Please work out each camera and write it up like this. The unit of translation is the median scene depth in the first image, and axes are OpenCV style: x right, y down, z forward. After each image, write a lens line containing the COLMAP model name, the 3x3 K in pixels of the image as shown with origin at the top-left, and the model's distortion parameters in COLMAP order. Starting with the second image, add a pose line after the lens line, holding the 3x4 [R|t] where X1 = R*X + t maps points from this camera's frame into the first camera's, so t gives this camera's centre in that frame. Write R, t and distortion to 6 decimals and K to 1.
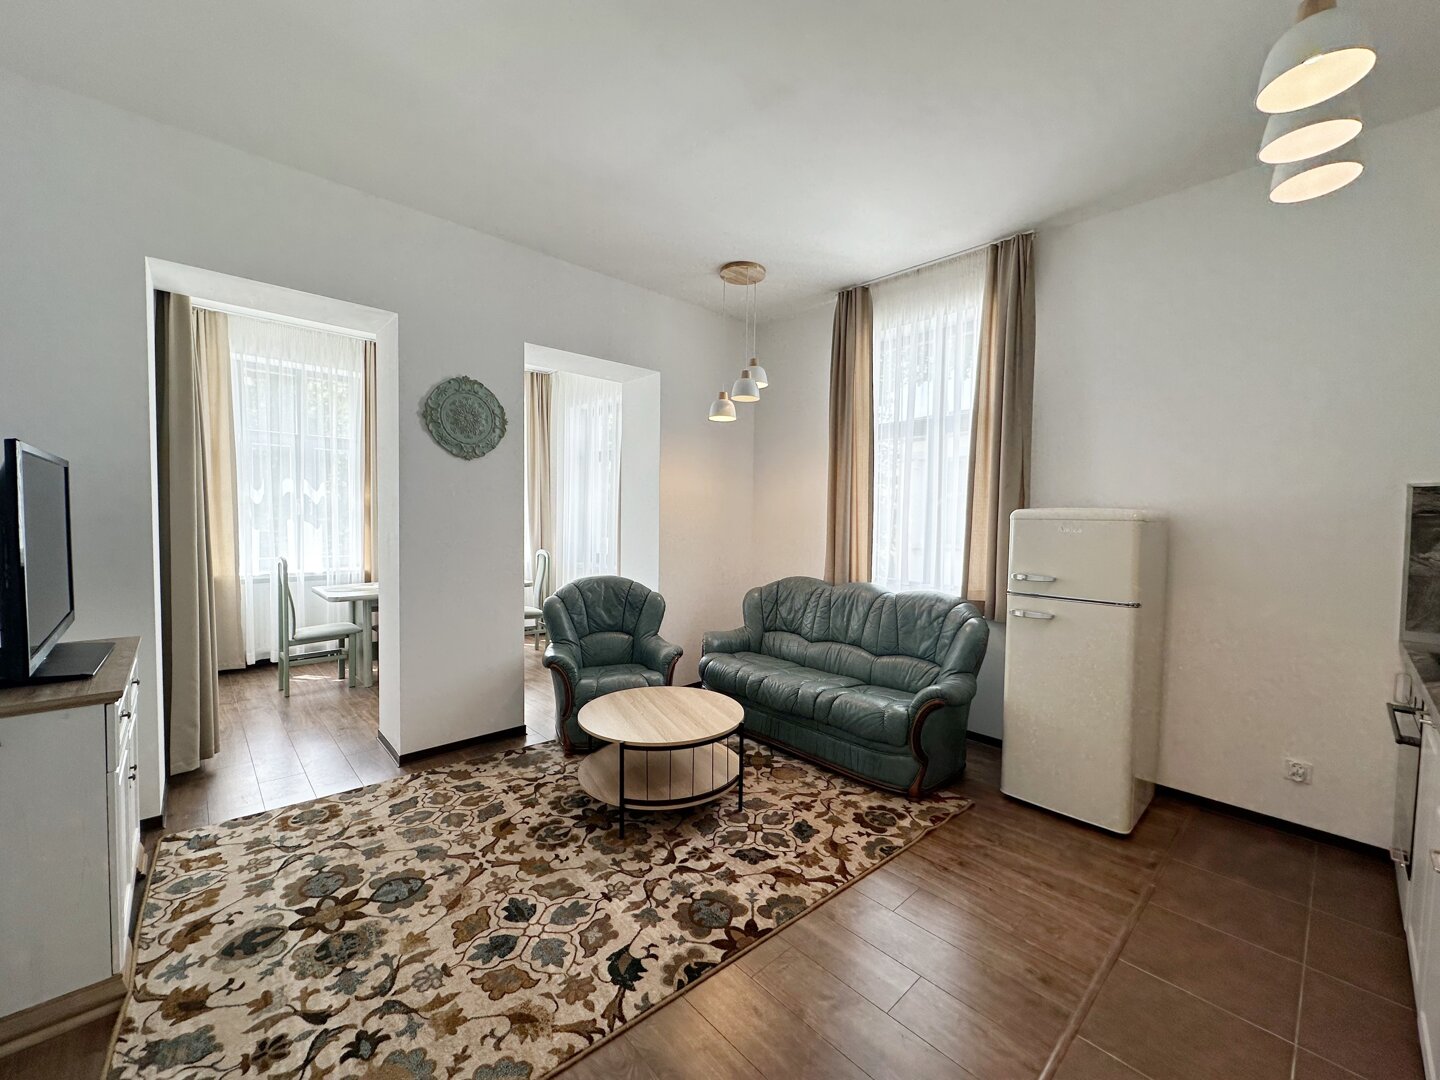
lens RADIAL K [[572.4, 0, 720.4], [0, 572.4, 540.6], [0, 0, 1]] dist [-0.000224, 0.000003]
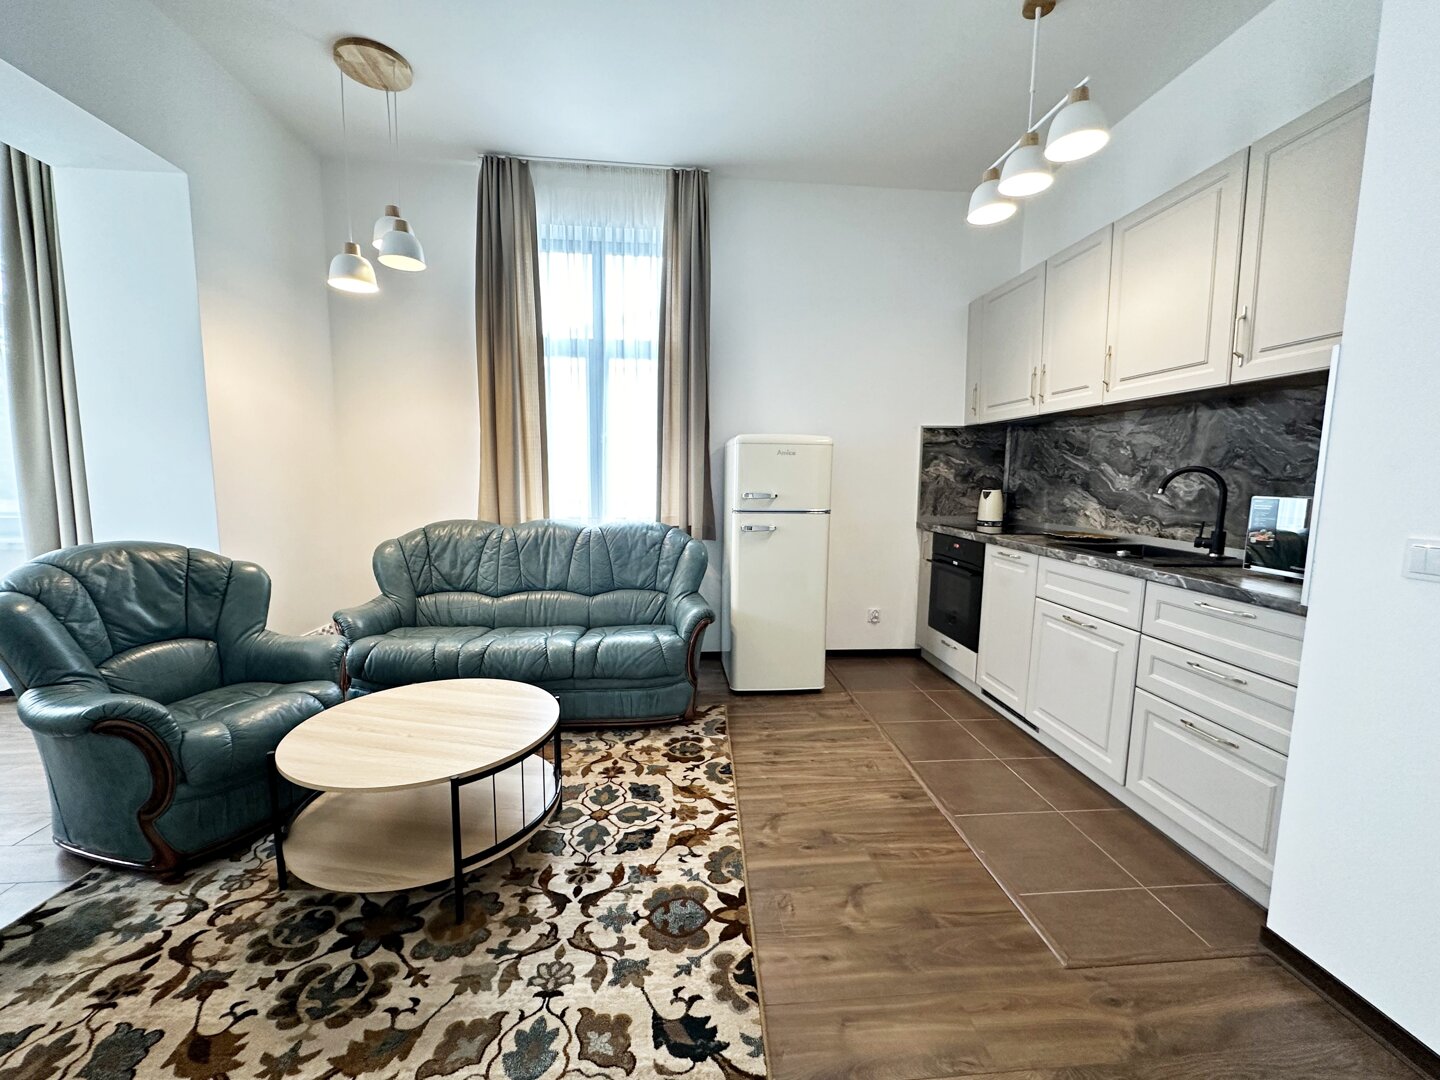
lens RADIAL K [[592.7, 0, 717.7], [0, 592.7, 539.3], [0, 0, 1]] dist [-0.000519, 0.000077]
pose [[0.614466, -0.095452, 0.783148, -0.423644], [0.031718, 0.994840, 0.096366, 0.034957], [-0.788305, -0.034374, 0.614324, 0.339535]]
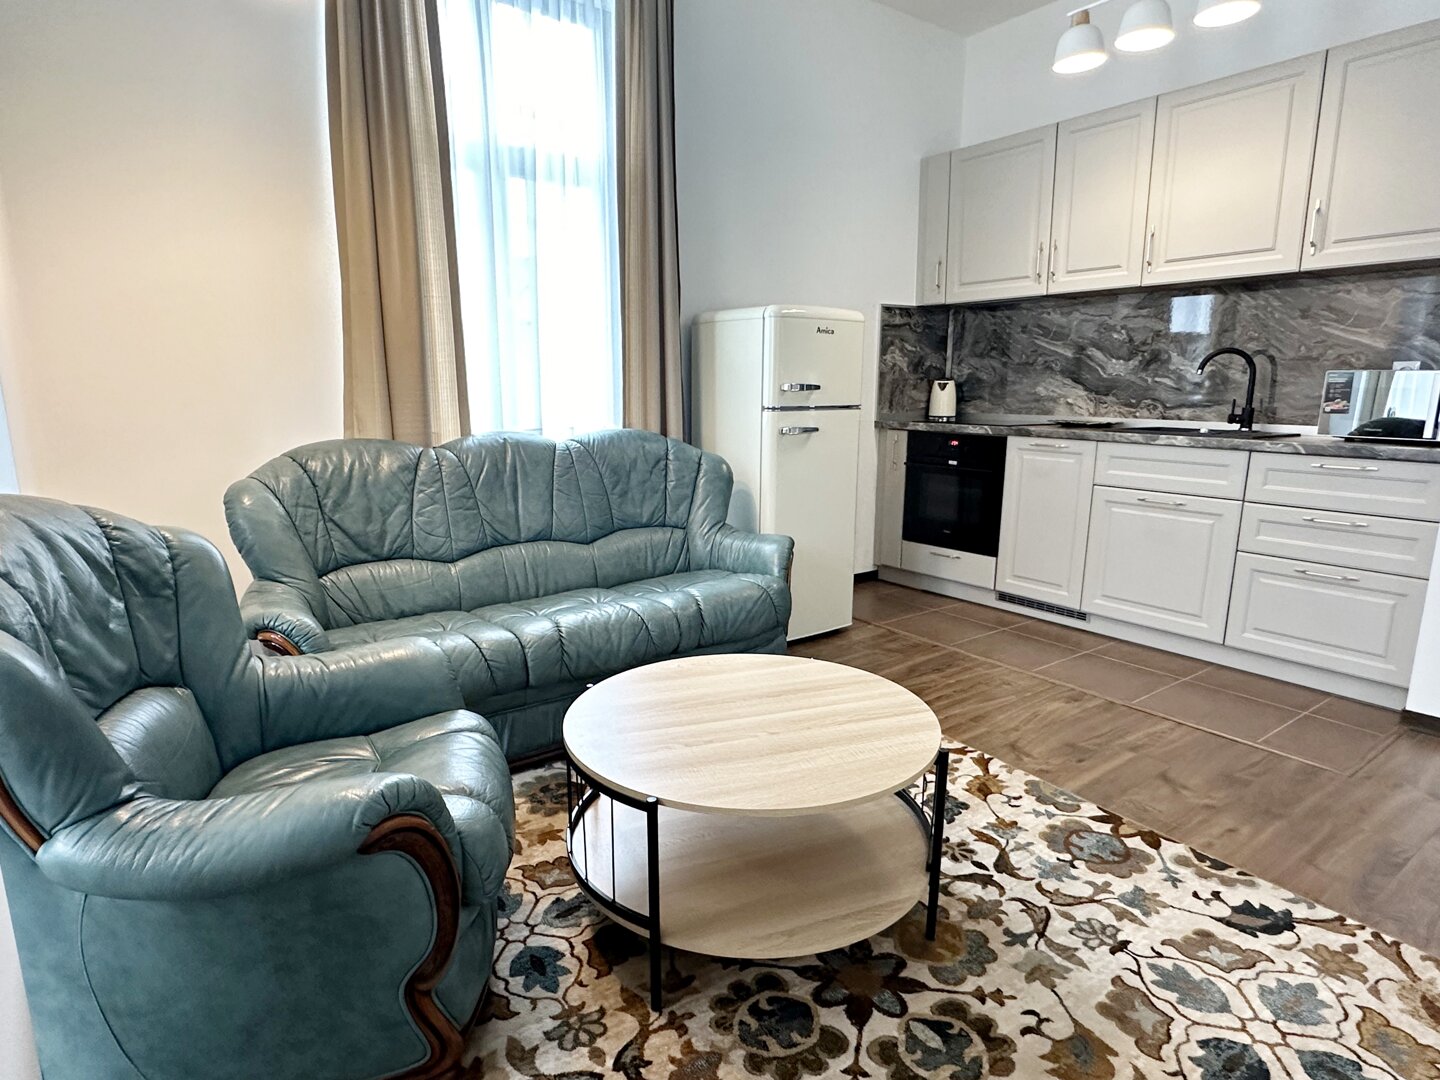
lens RADIAL K [[818.5, 0, 715.1], [0, 818.5, 548.6], [0, 0, 1]] dist [-0.000360, 0.000365]
pose [[0.110491, -0.212536, 0.970886, -0.713412], [0.043182, 0.976972, 0.208954, 0.038863], [-0.992939, 0.018838, 0.117125, 0.977824]]
